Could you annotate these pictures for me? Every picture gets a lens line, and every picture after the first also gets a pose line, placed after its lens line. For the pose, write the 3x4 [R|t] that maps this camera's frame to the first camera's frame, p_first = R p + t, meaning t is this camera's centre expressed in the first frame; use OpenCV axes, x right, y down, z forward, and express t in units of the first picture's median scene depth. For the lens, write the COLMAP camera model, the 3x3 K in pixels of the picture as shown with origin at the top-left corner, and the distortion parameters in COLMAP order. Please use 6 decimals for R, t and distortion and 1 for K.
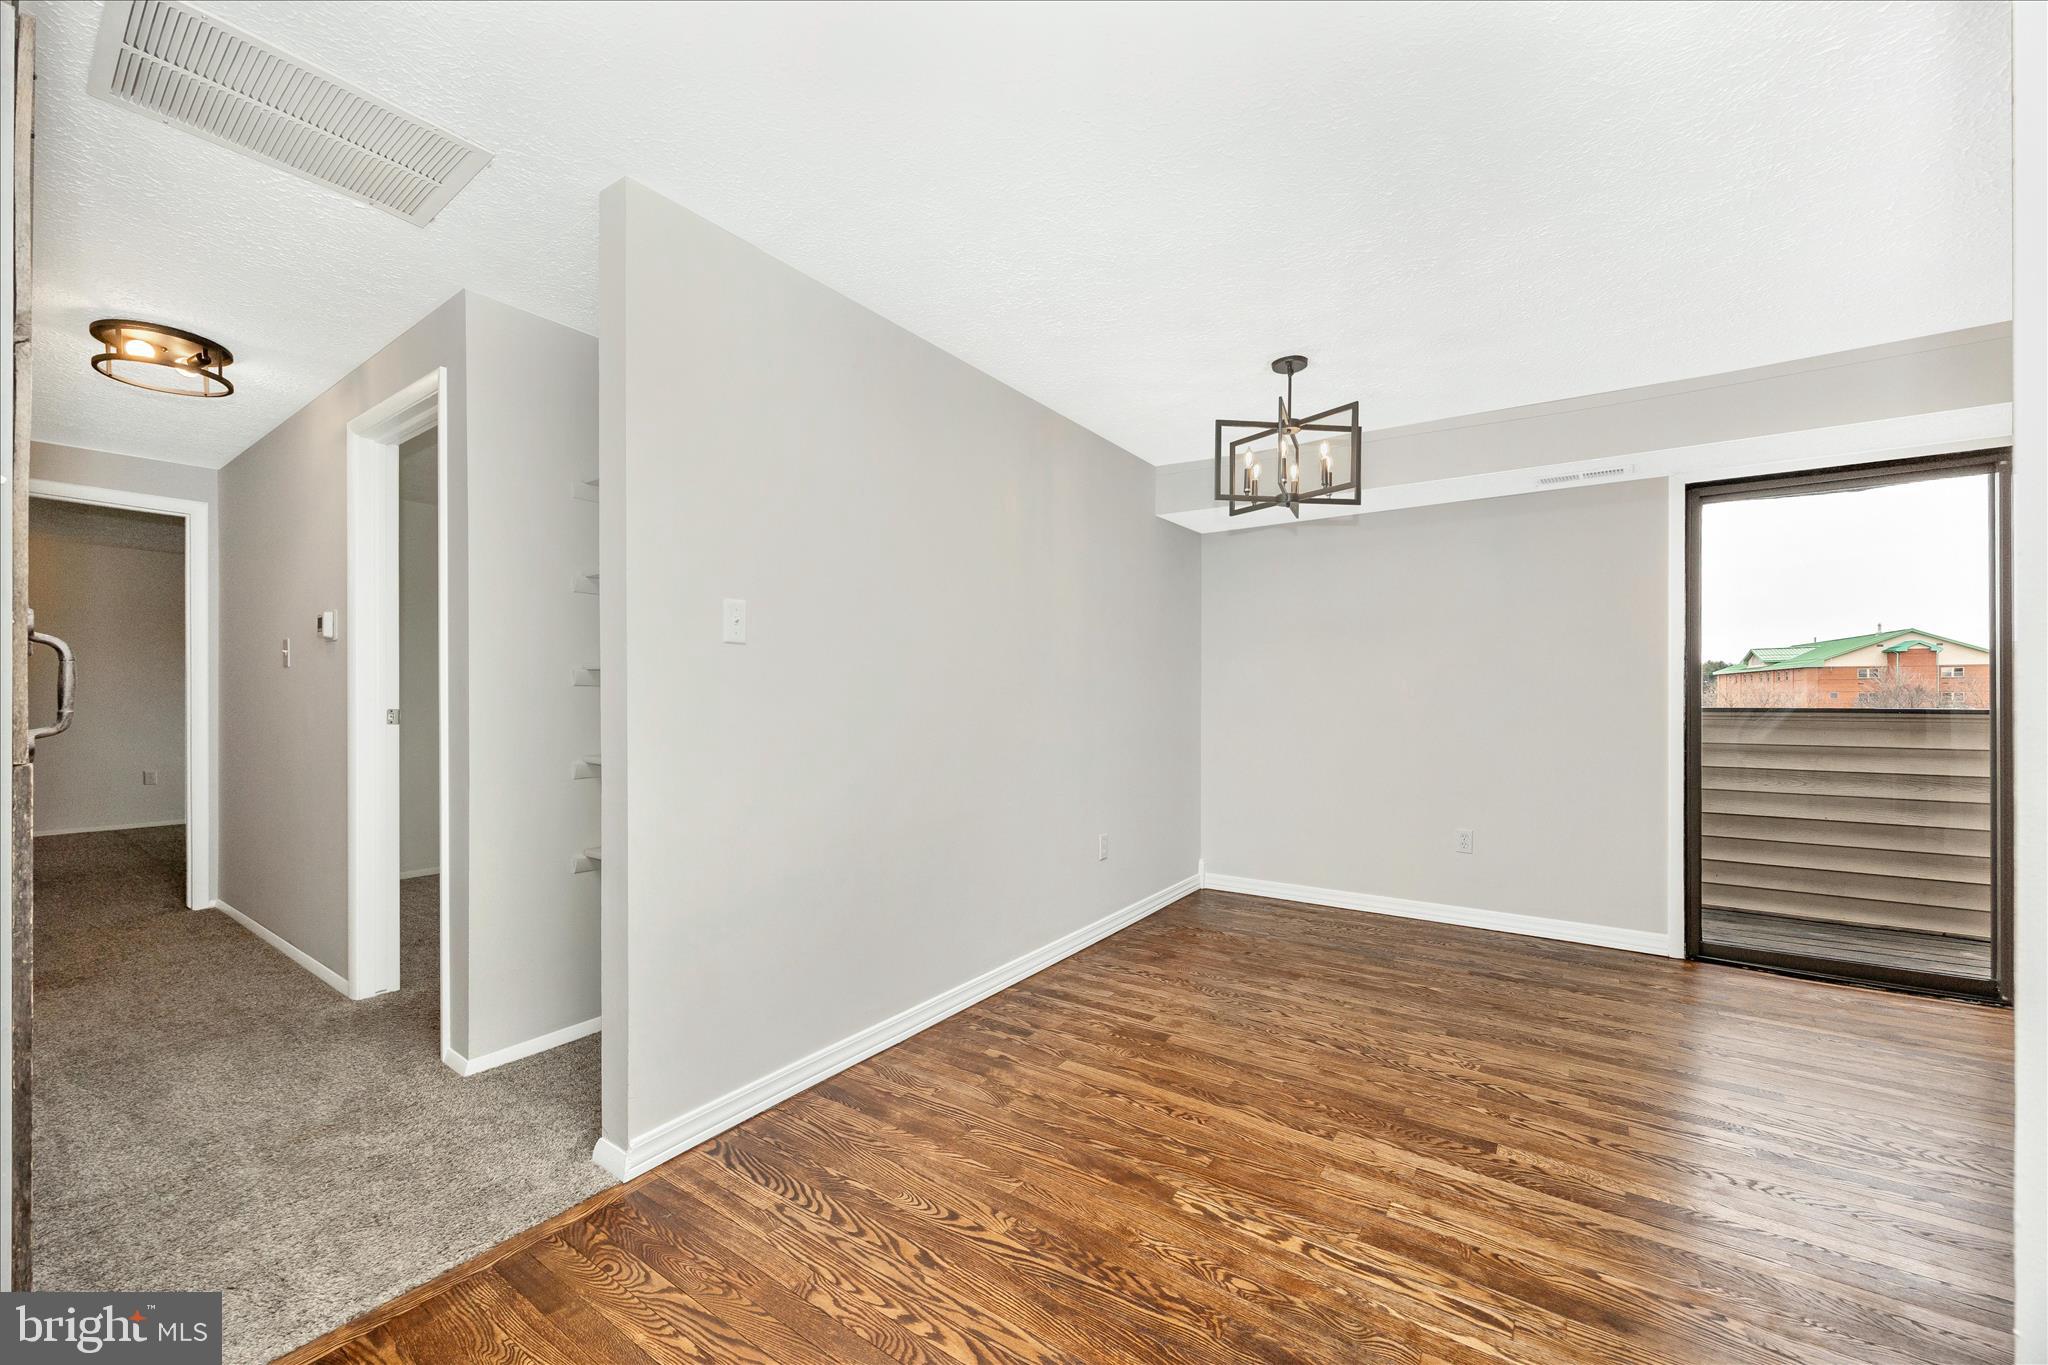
lens RADIAL K [[784.1, 0, 1026.1], [0, 784.1, 705.0], [0, 0, 1]] dist [-0.000884, -0.000529]
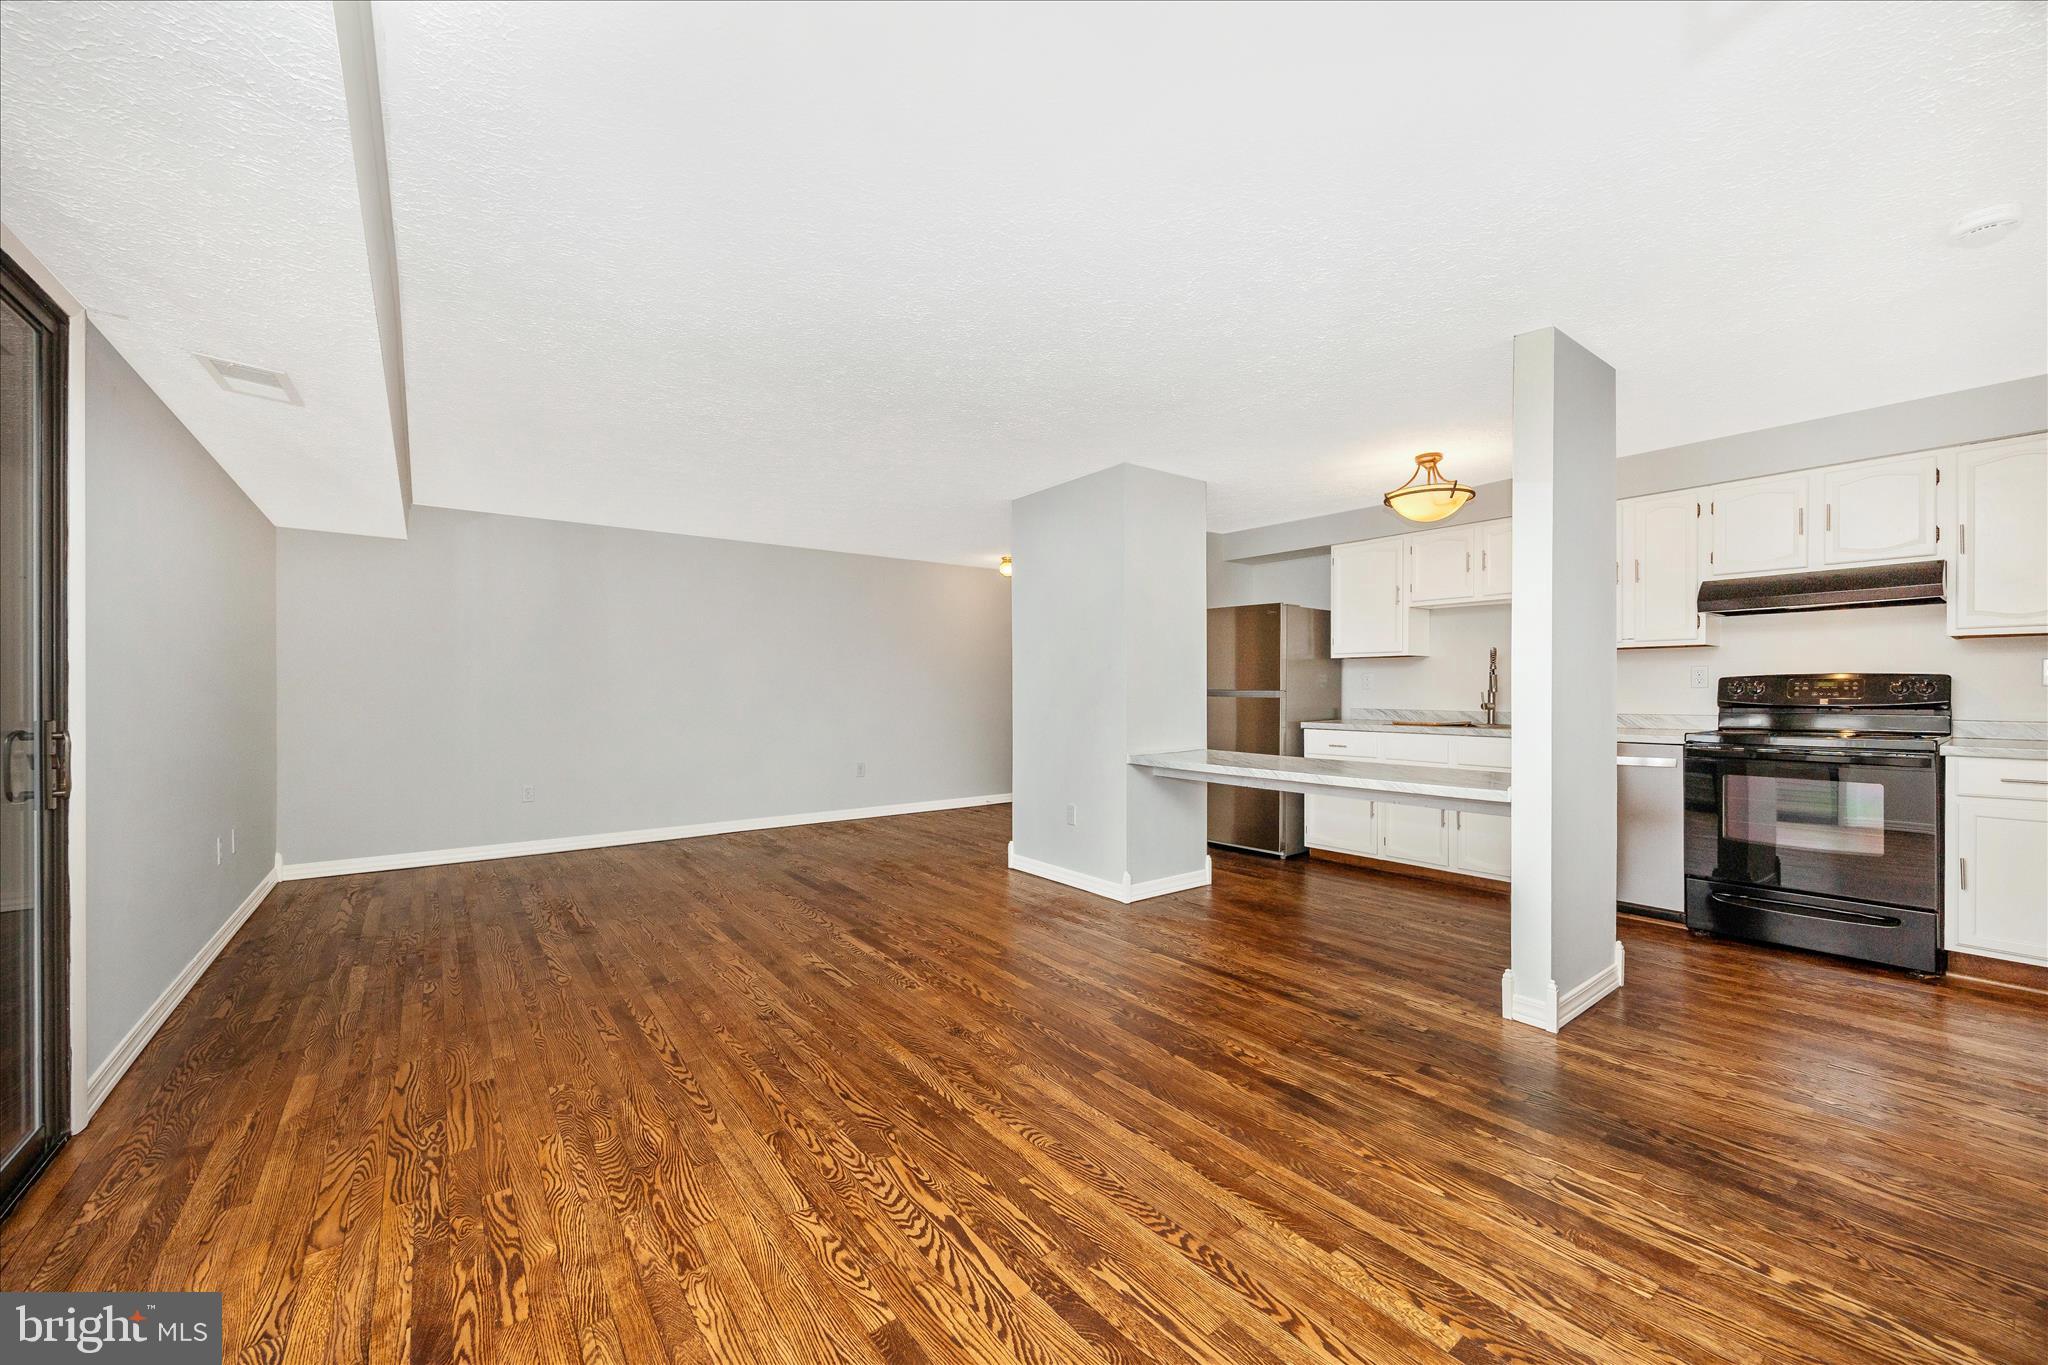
lens RADIAL K [[780.5, 0, 1030.0], [0, 780.5, 678.0], [0, 0, 1]] dist [-0.002784, -0.000336]
pose [[-0.954212, 0.010208, 0.298956, 0.498757], [0.006397, 0.999885, -0.013725, -0.007379], [-0.299062, -0.011184, -0.954168, 1.180406]]
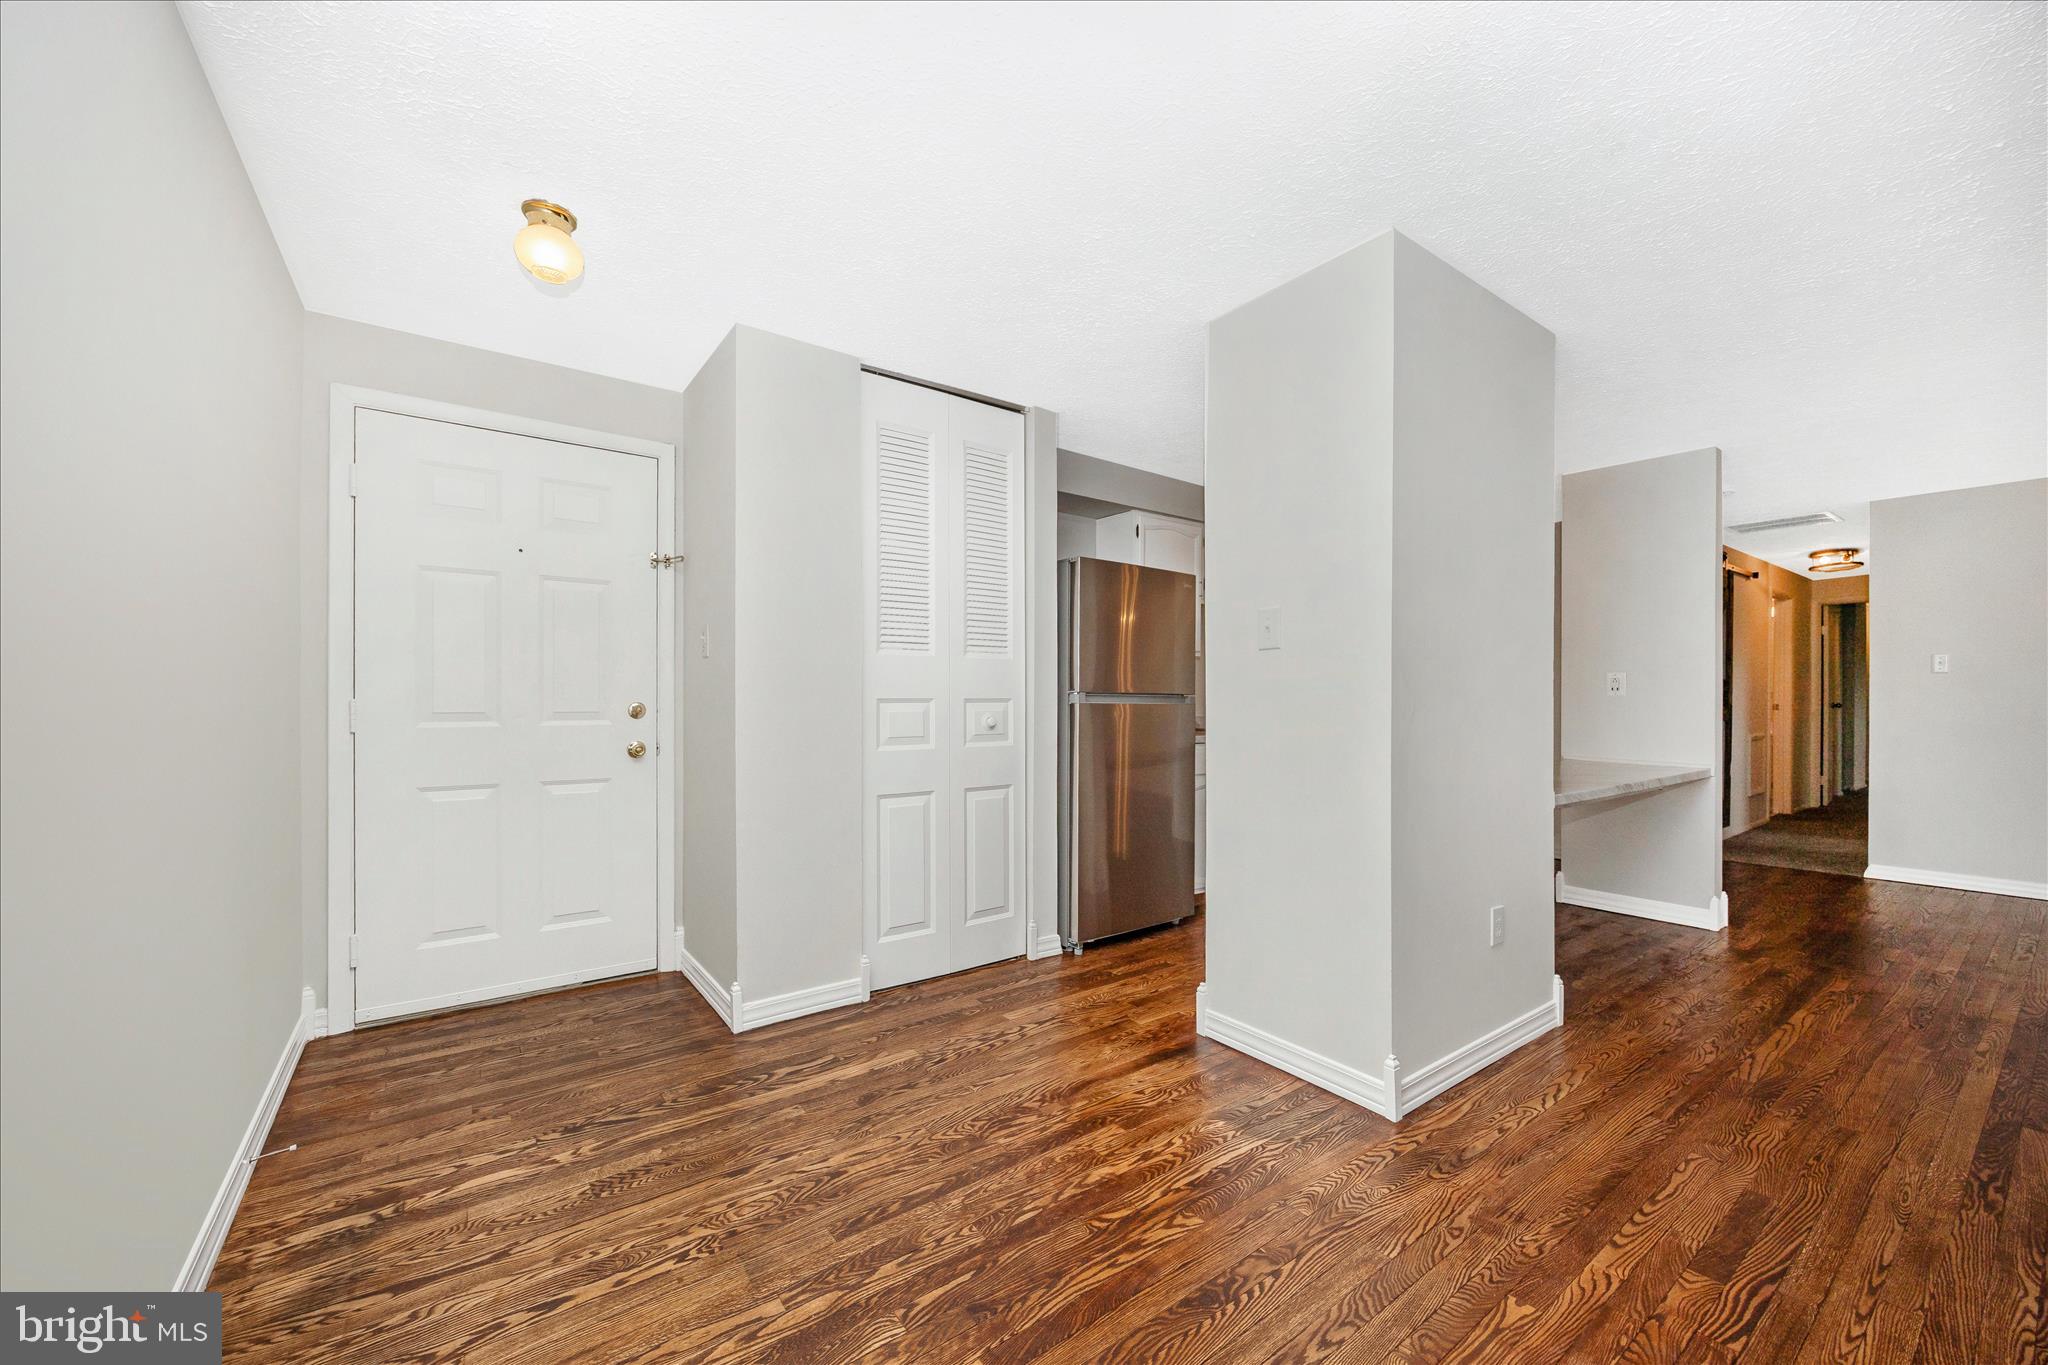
lens RADIAL K [[784.1, 0, 1026.1], [0, 784.1, 705.0], [0, 0, 1]] dist [-0.000884, -0.000529]
pose [[-0.326979, 0.009917, -0.944979, 1.822580], [-0.002283, 0.999934, 0.011284, 0.001030], [0.945029, 0.005847, -0.326935, -0.515207]]
